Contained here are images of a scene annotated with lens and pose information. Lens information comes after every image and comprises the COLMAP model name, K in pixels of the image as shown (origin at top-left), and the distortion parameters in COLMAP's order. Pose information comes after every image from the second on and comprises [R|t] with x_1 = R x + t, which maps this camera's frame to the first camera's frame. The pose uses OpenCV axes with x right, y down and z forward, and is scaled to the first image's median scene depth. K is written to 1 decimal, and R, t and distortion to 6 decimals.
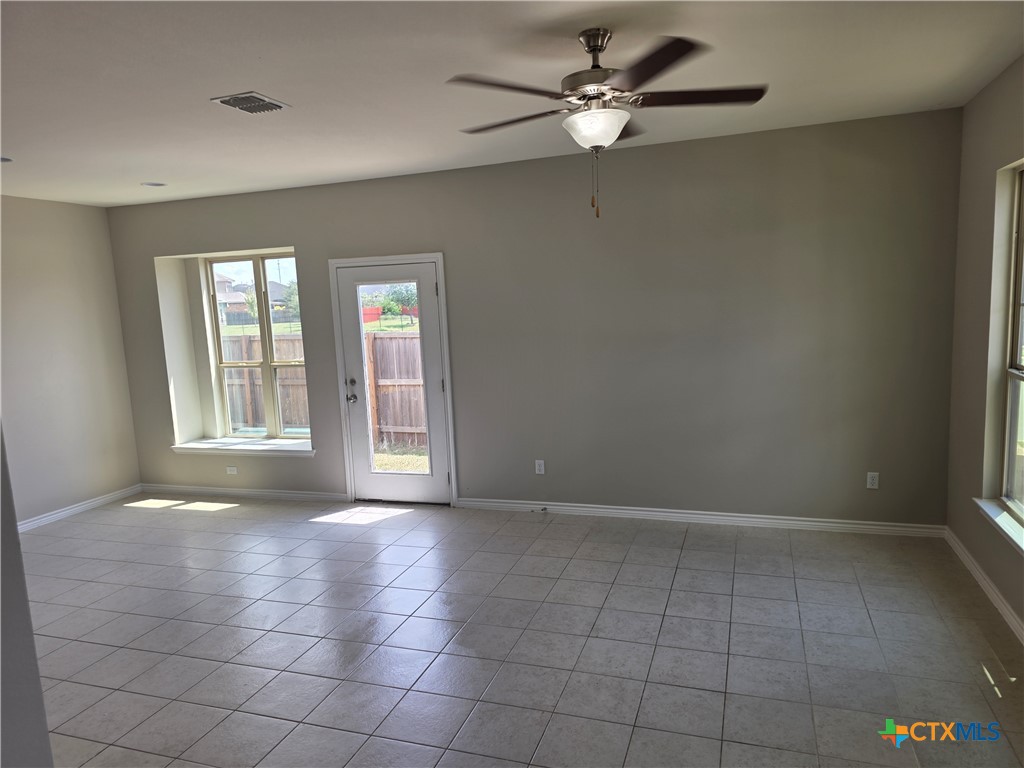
lens RADIAL K [[706.6, 0, 508.0], [0, 706.6, 392.1], [0, 0, 1]] dist [0.056833, -0.055312]
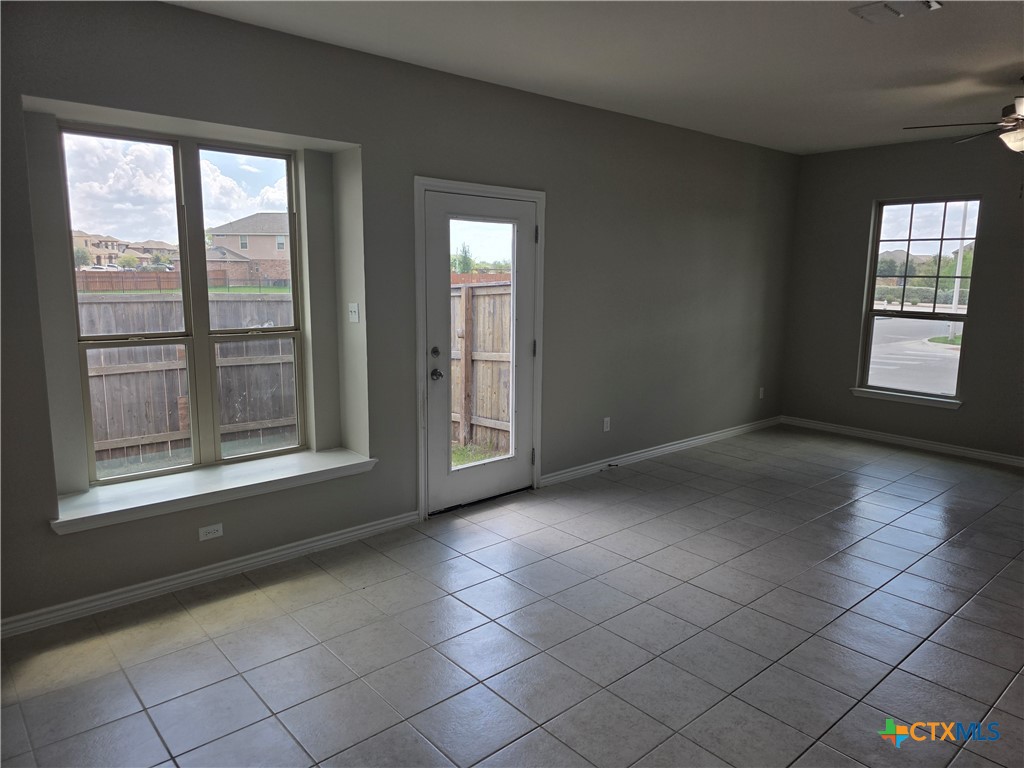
lens RADIAL K [[689.8, 0, 526.1], [0, 689.8, 375.2], [0, 0, 1]] dist [0.087338, -0.092213]
pose [[0.479254, -0.077451, 0.874252, -0.813558], [0.079459, 0.995837, 0.044663, -0.014972], [-0.874072, 0.048062, 0.483413, 0.591486]]
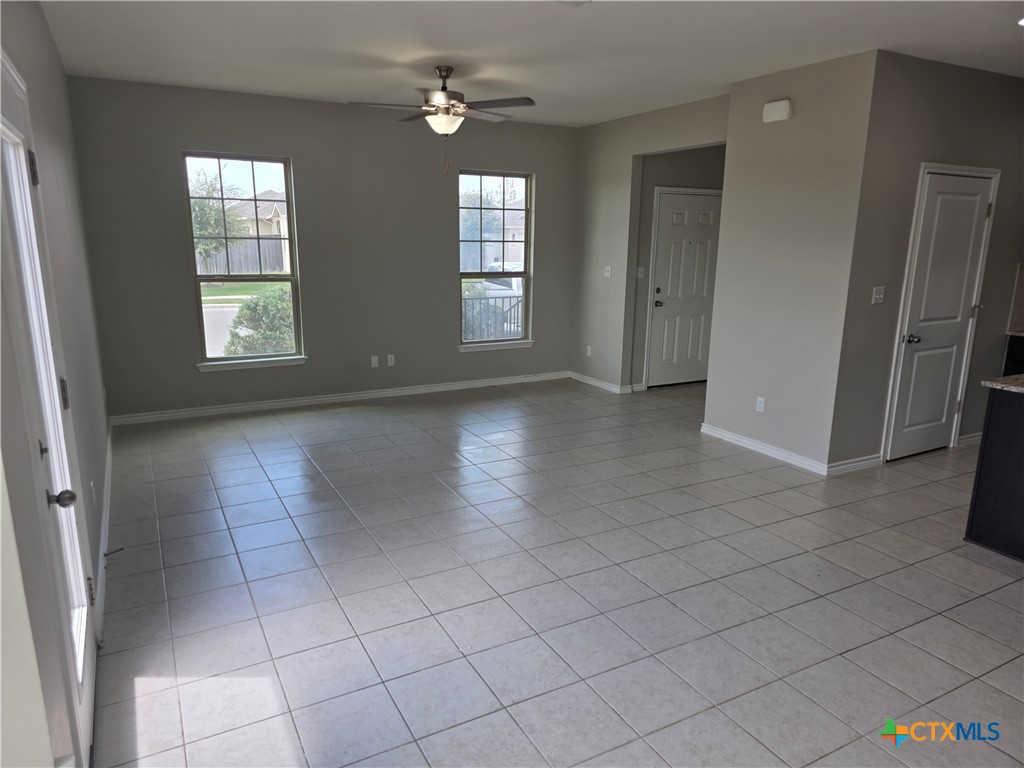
lens RADIAL K [[684.3, 0, 506.2], [0, 684.3, 387.8], [0, 0, 1]] dist [0.095518, -0.087987]
pose [[-0.742379, -0.108409, 0.661151, -0.573040], [0.112441, 0.952665, 0.282464, -0.104488], [-0.660478, 0.284036, -0.695049, 1.096950]]
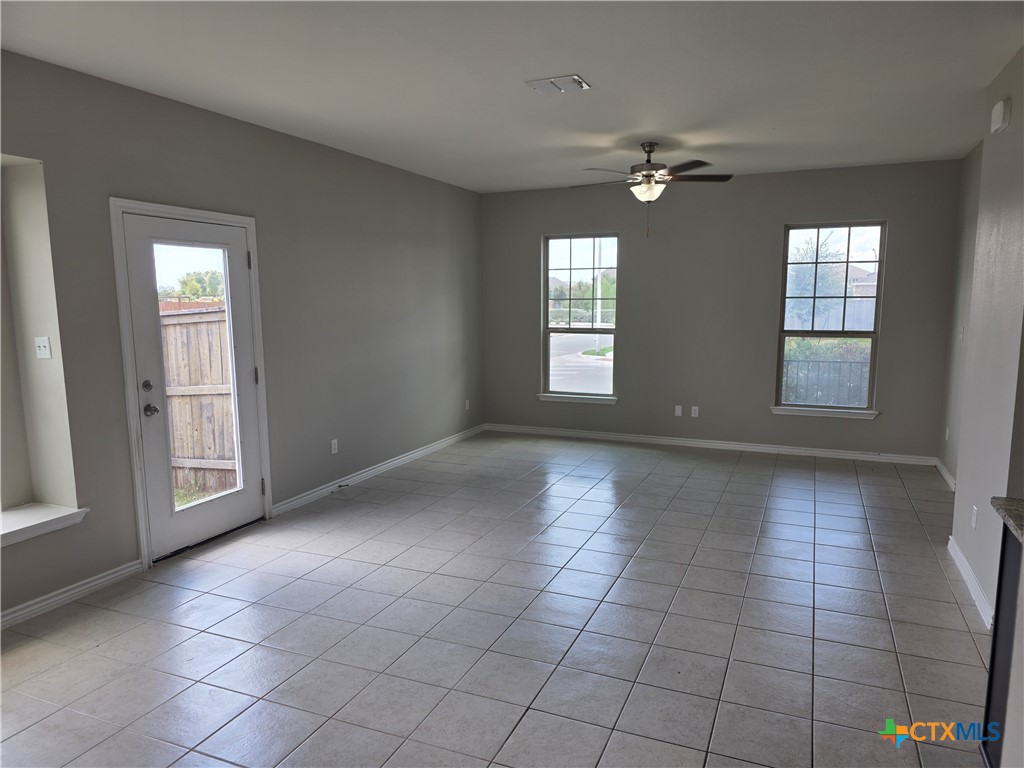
lens RADIAL K [[688.2, 0, 526.7], [0, 688.2, 397.3], [0, 0, 1]] dist [0.088998, -0.105456]
pose [[0.054059, -0.095568, 0.993954, -0.881325], [0.132864, 0.987247, 0.087697, -0.014172], [-0.989659, 0.127320, 0.066067, 0.615052]]
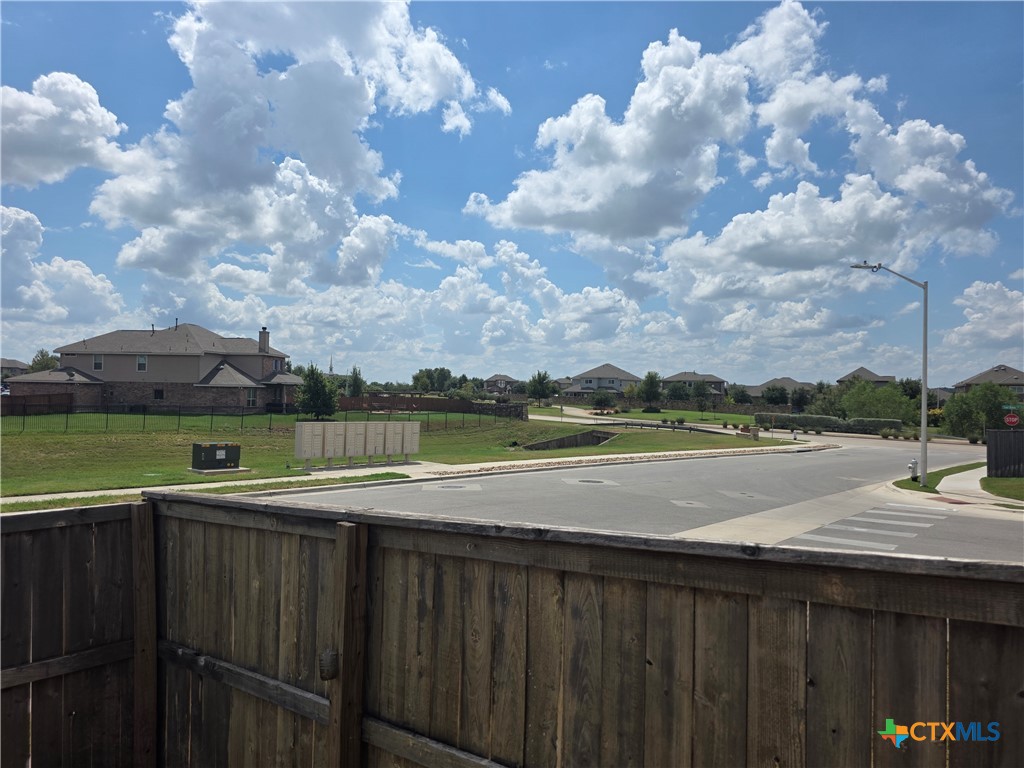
lens RADIAL K [[706.6, 0, 508.0], [0, 706.6, 392.1], [0, 0, 1]] dist [0.056833, -0.055312]
pose [[0.365750, 0.057952, 0.928907, -0.115615], [0.084152, 0.991912, -0.095016, -0.160500], [-0.926901, 0.112921, 0.357915, 1.040861]]
